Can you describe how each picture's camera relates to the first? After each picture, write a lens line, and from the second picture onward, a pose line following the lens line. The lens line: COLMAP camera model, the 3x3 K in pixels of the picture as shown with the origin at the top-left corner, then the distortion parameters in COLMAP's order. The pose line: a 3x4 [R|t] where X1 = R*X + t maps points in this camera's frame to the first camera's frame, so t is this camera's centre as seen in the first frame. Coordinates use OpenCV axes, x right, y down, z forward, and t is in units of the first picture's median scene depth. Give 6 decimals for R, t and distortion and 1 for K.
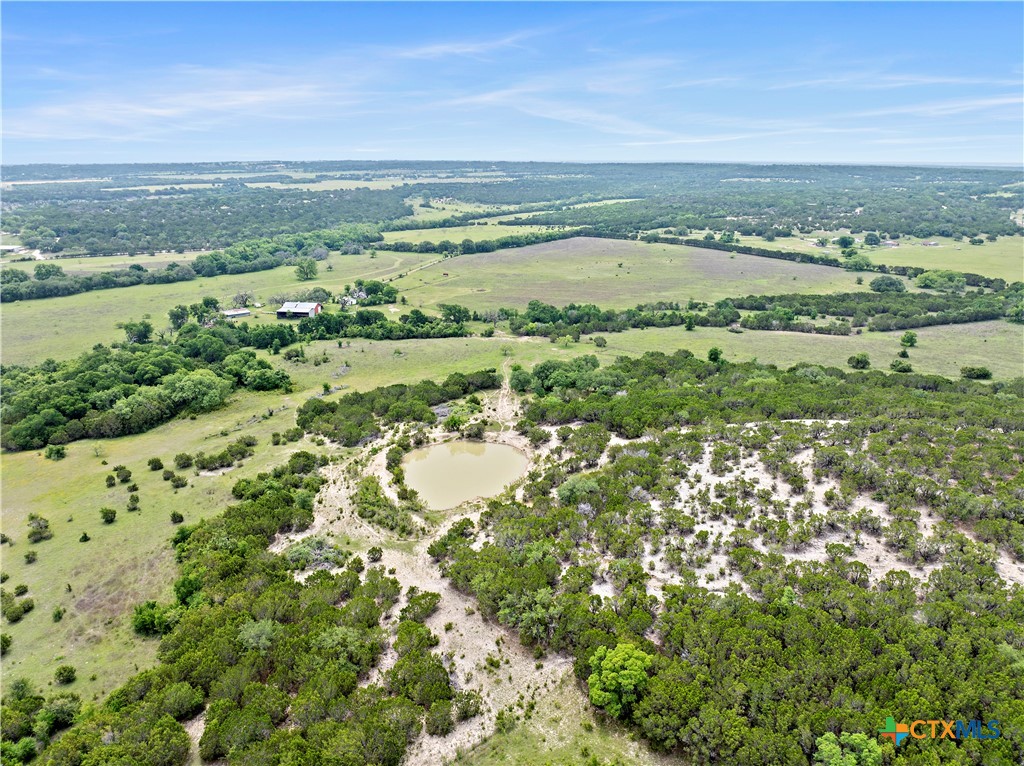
lens RADIAL K [[724.3, 0, 509.6], [0, 724.3, 371.5], [0, 0, 1]] dist [-0.041350, 0.006783]
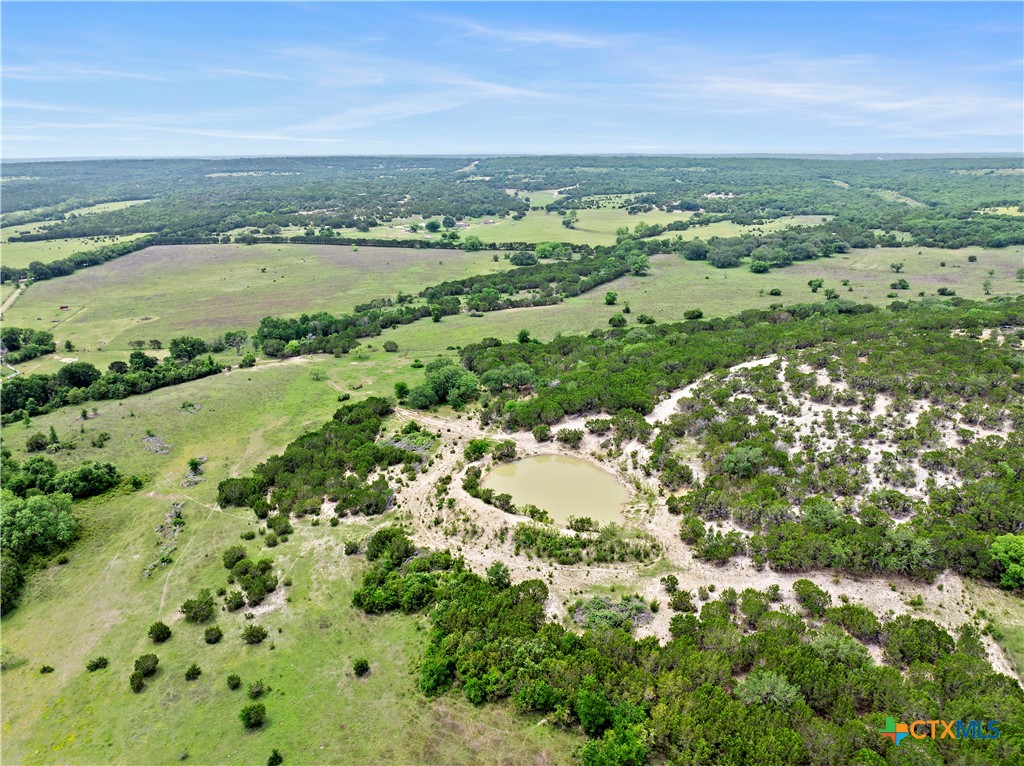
lens RADIAL K [[729.1, 0, 514.3], [0, 729.1, 381.9], [0, 0, 1]] dist [-0.034624, -0.001985]
pose [[0.739549, -0.207515, 0.640316, -0.244703], [0.194759, 0.976569, 0.091547, -0.033911], [-0.644310, 0.057004, 0.762637, 0.113791]]
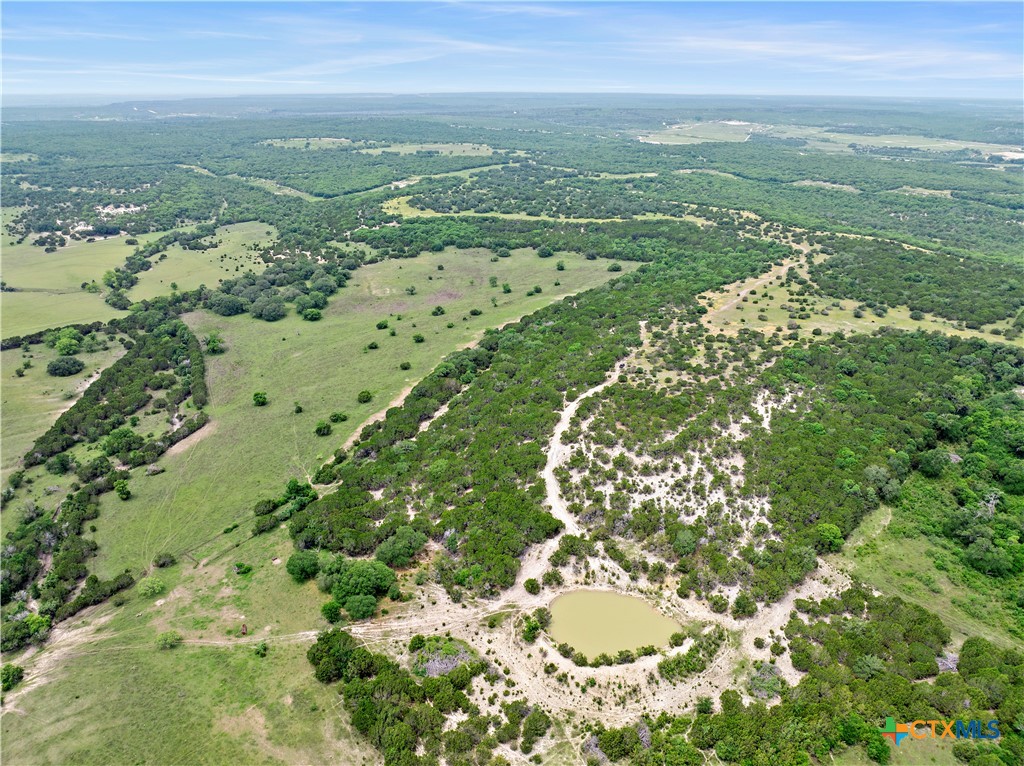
lens RADIAL K [[724.3, 0, 509.6], [0, 724.3, 371.5], [0, 0, 1]] dist [-0.041350, 0.006783]
pose [[-0.103601, -0.367175, 0.924364, -0.372783], [0.274799, 0.882623, 0.381394, -0.278916], [-0.955904, 0.293528, 0.009459, 0.376300]]
